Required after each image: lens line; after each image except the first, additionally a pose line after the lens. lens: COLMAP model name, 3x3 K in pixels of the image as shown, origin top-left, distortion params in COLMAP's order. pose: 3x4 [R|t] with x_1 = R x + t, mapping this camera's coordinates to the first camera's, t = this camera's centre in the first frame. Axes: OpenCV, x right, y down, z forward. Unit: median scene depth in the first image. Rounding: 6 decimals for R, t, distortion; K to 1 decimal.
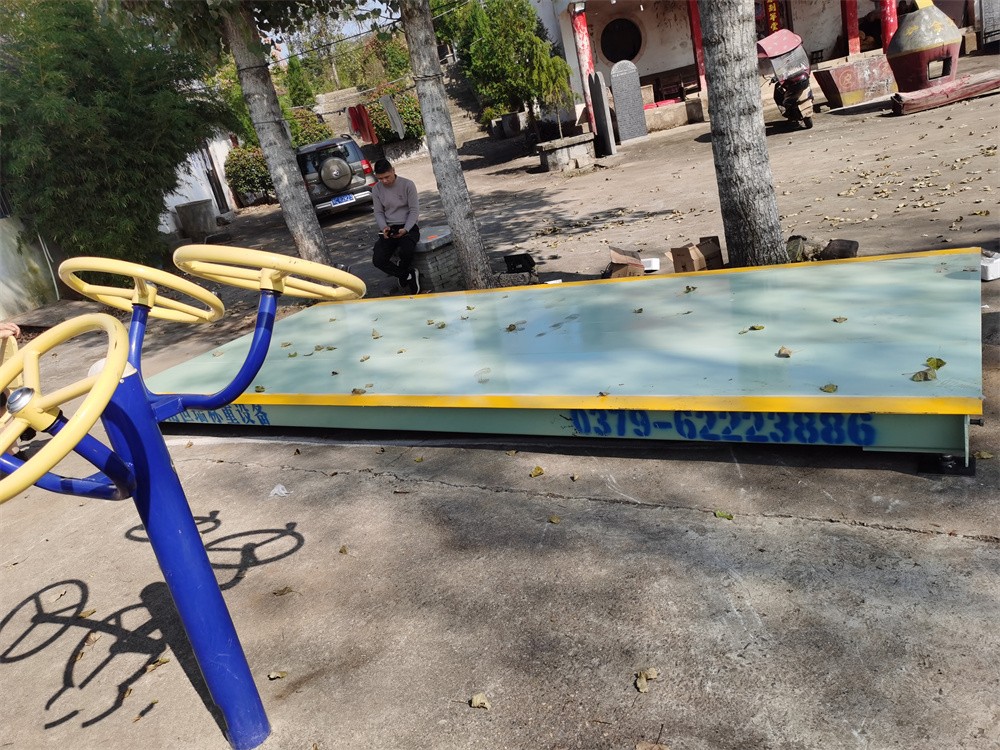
lens RADIAL K [[776.7, 0, 500.0], [0, 776.7, 375.0], [0, 0, 1]] dist [0.054859, -0.051050]
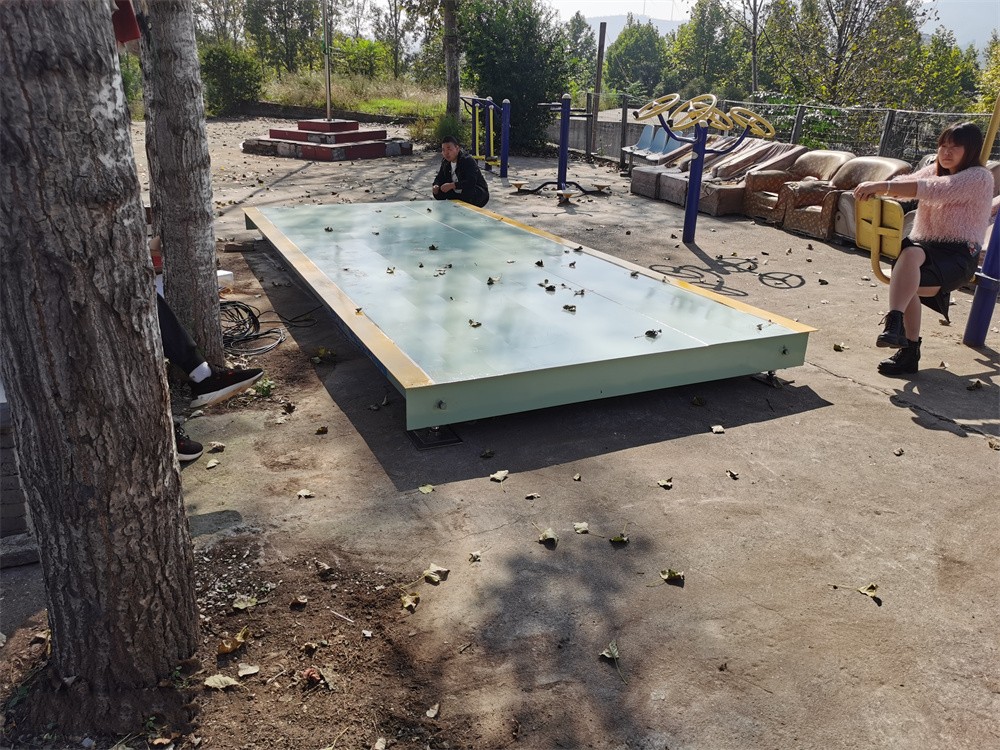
lens RADIAL K [[776.7, 0, 500.0], [0, 776.7, 375.0], [0, 0, 1]] dist [0.054859, -0.051050]
pose [[-0.797652, -0.005815, 0.603089, -1.201261], [0.344263, 0.816657, 0.463200, -0.640433], [-0.495211, 0.577094, -0.649406, 2.755578]]
